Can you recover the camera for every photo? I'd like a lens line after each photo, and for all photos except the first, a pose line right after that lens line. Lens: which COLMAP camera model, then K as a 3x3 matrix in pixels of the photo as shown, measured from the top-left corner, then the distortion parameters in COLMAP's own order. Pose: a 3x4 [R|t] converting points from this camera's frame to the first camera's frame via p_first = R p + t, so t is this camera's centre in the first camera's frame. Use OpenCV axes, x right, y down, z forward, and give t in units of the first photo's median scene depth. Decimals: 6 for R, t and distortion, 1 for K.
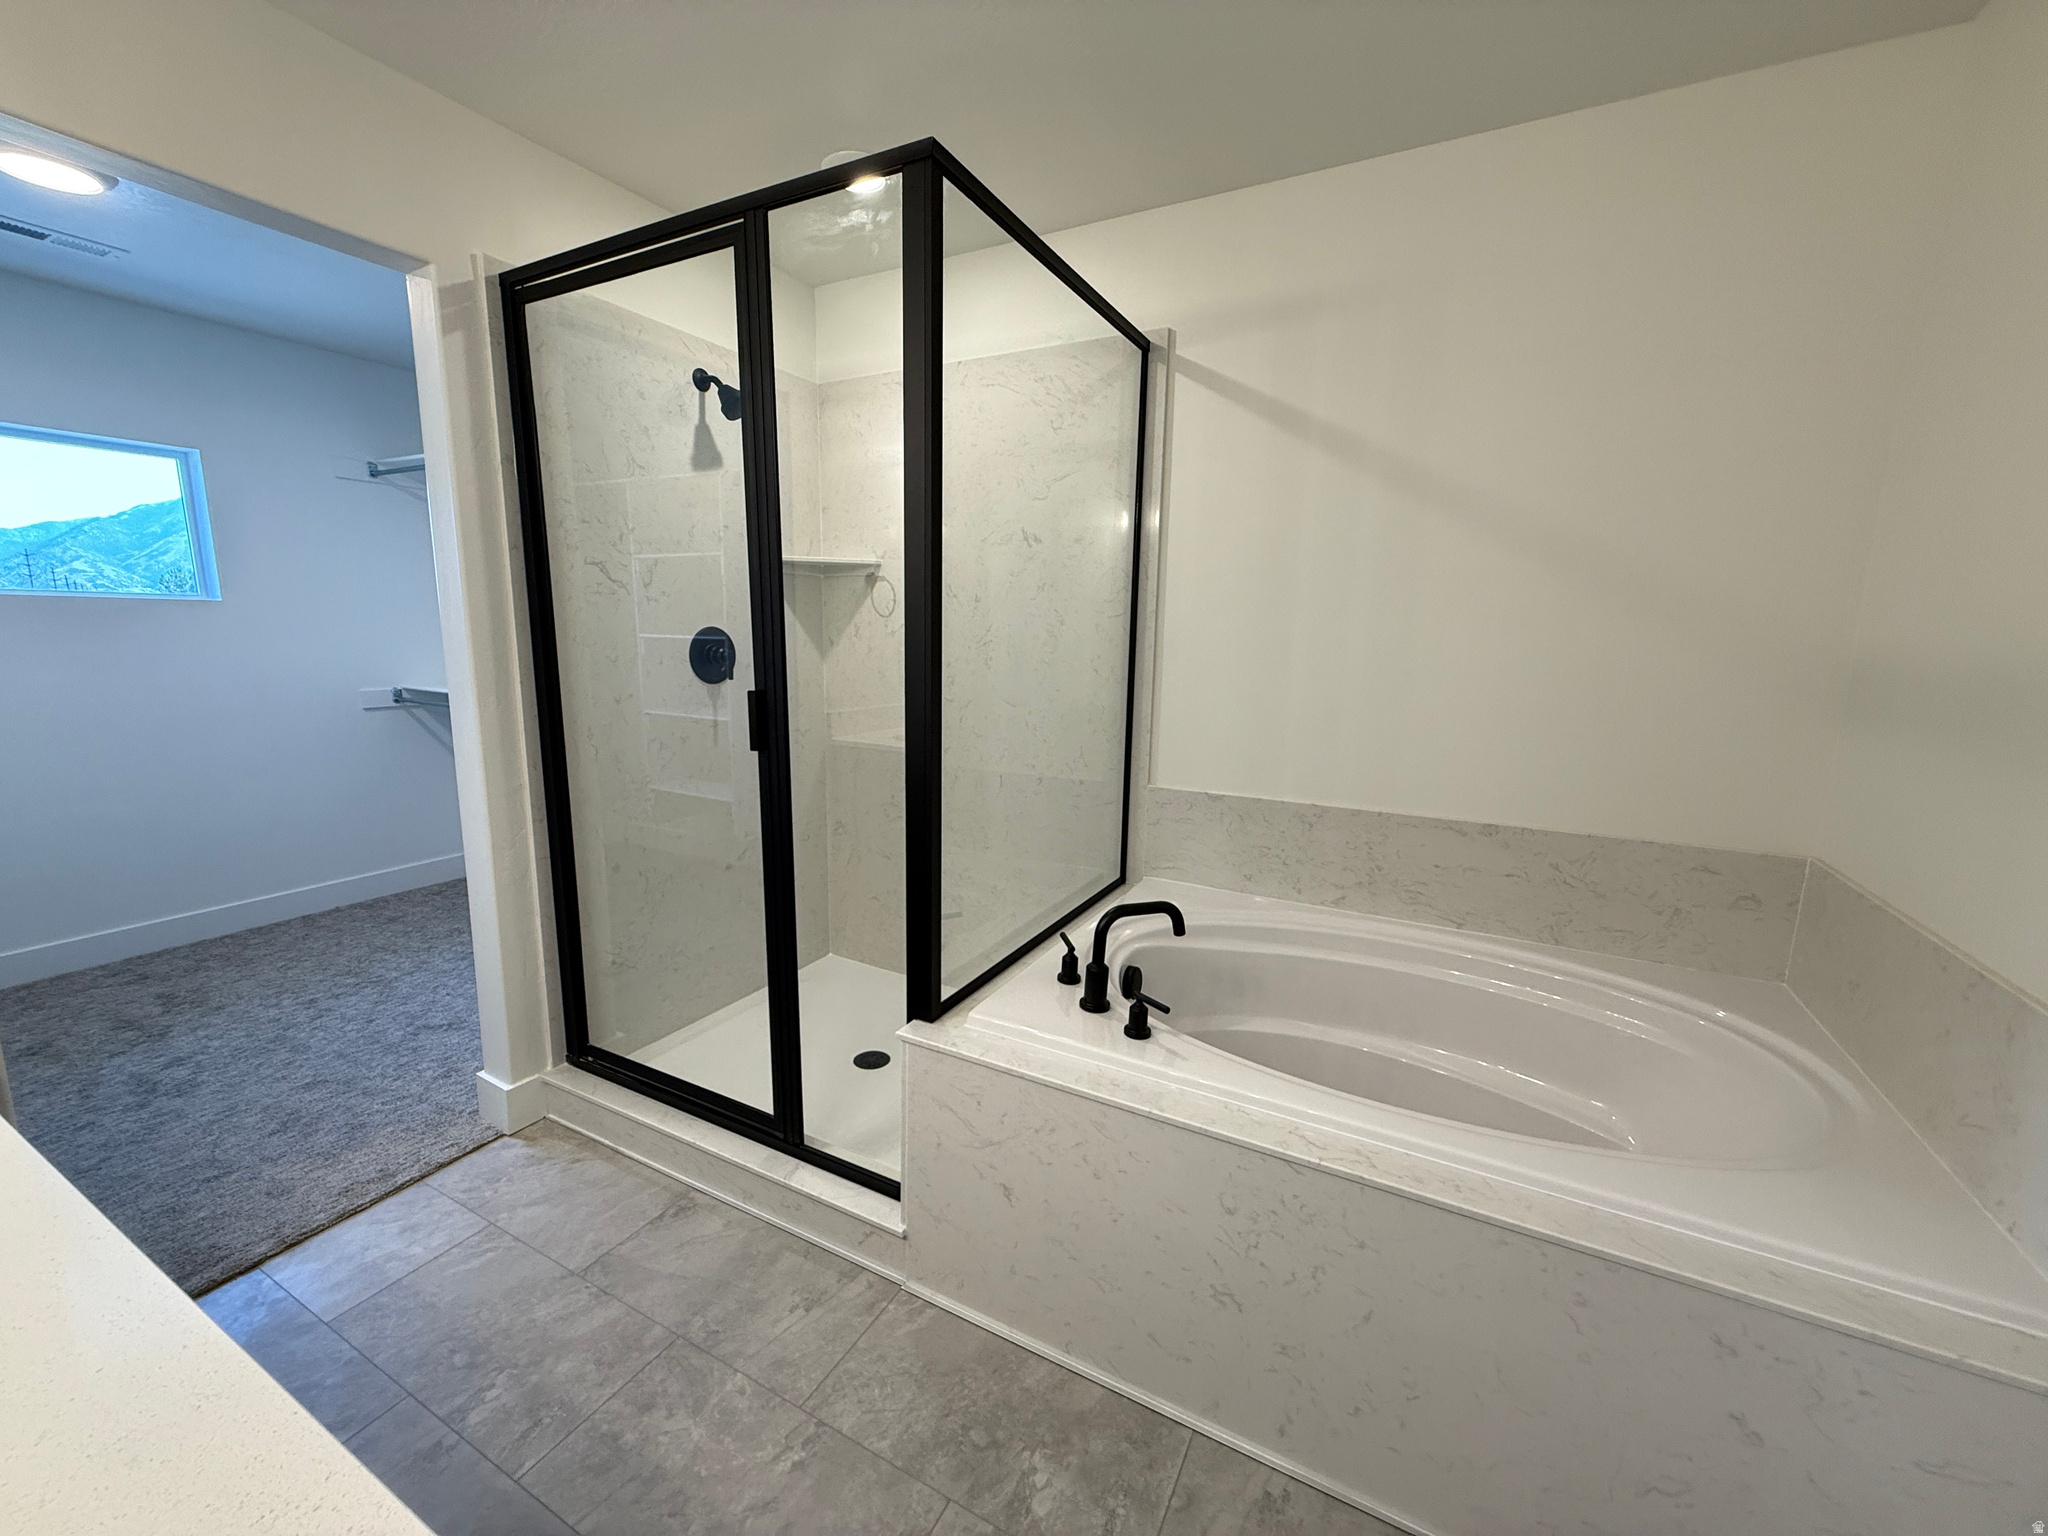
lens RADIAL K [[819.9, 0, 1022.3], [0, 819.9, 764.7], [0, 0, 1]] dist [0.002655, 0.000670]
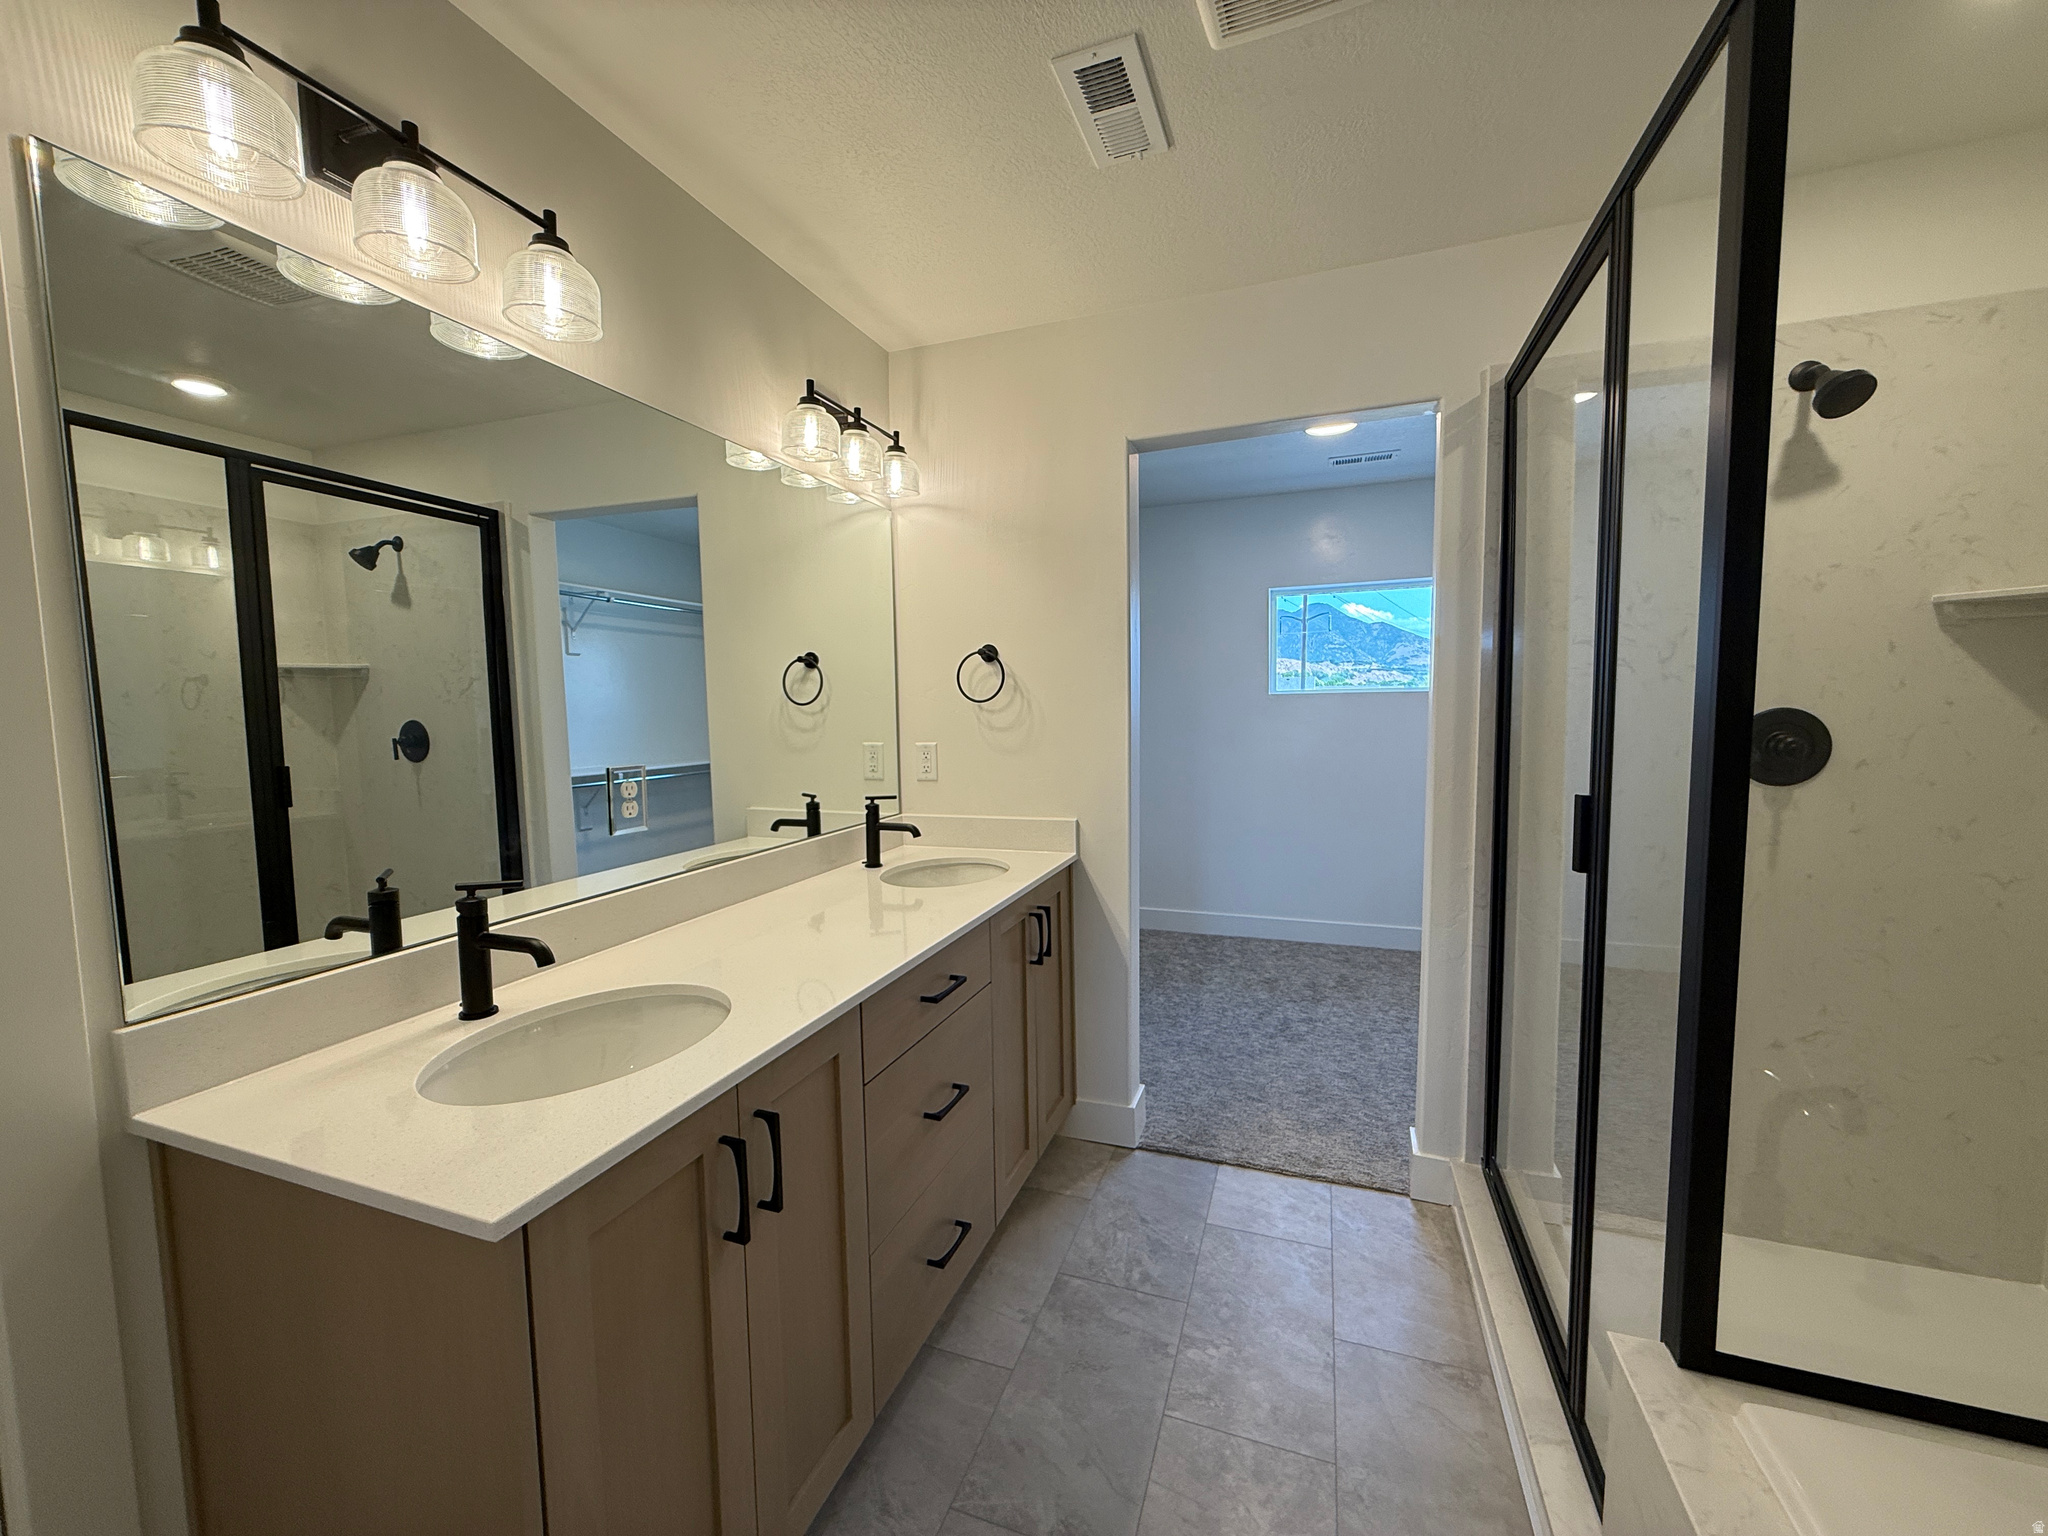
lens RADIAL K [[819.9, 0, 1018.2], [0, 819.9, 766.4], [0, 0, 1]] dist [0.002655, 0.000670]
pose [[0.139844, 0.058895, -0.988420, 0.308139], [-0.146683, 0.988448, 0.038143, -0.056959], [0.979248, 0.139651, 0.146868, 0.293012]]
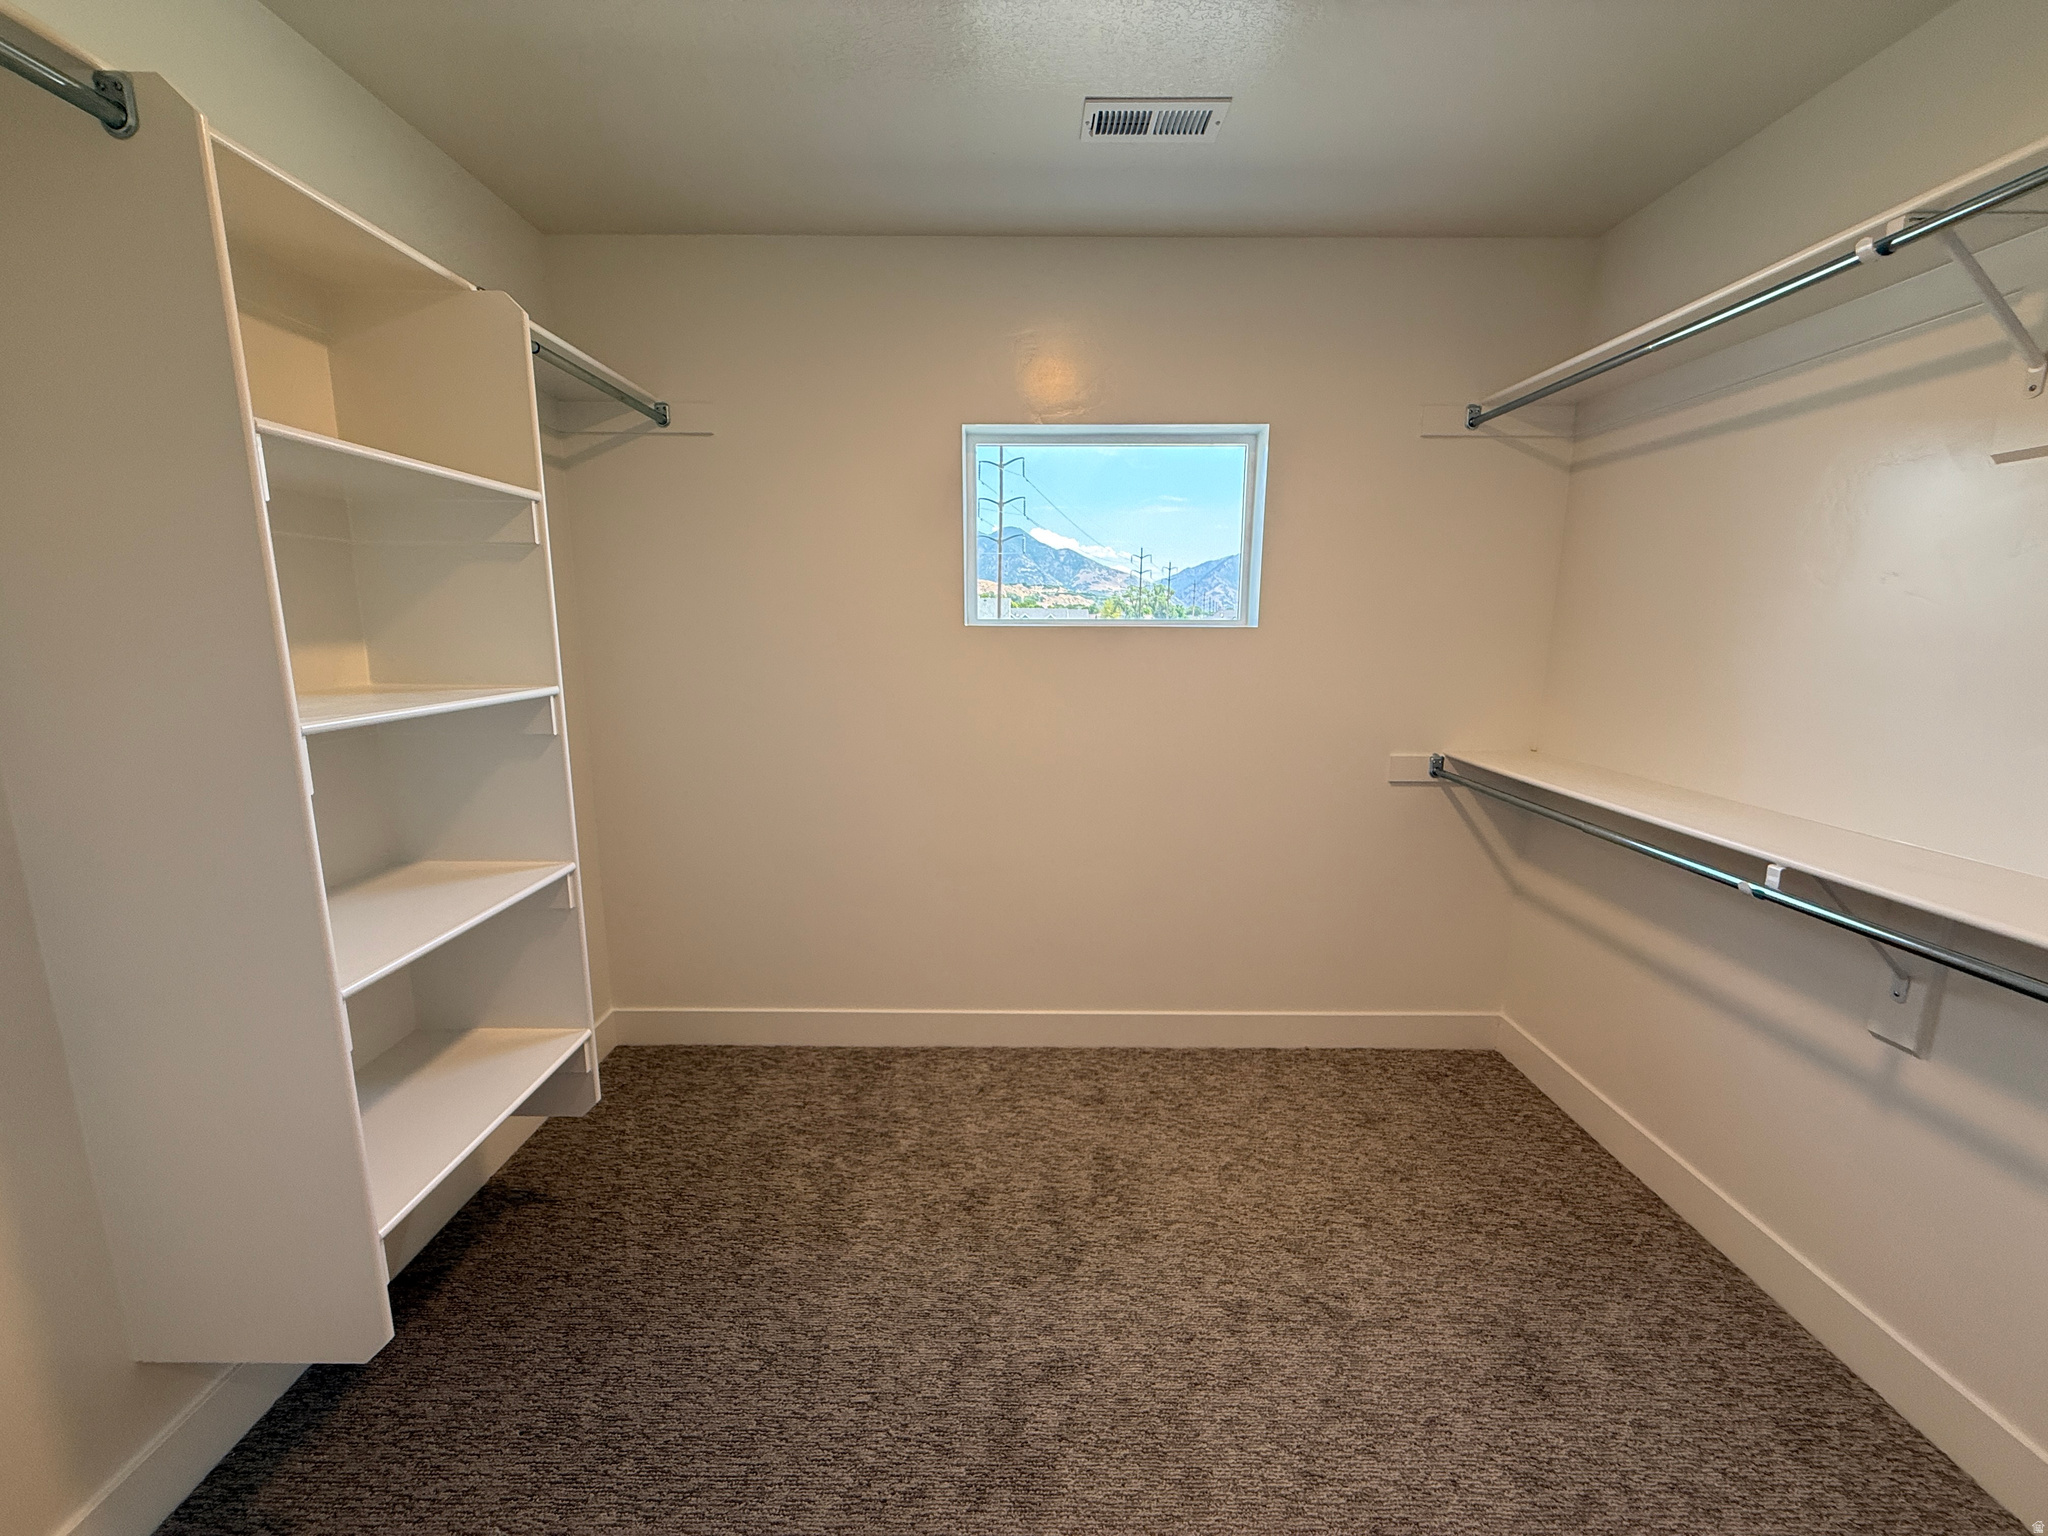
lens RADIAL K [[819.9, 0, 1009.1], [0, 819.9, 768.2], [0, 0, 1]] dist [0.002655, 0.000670]
pose [[0.467845, 0.145795, -0.871703, -0.661428], [-0.146285, 0.985470, 0.086311, -0.167833], [0.871620, 0.087137, 0.482374, 0.733449]]
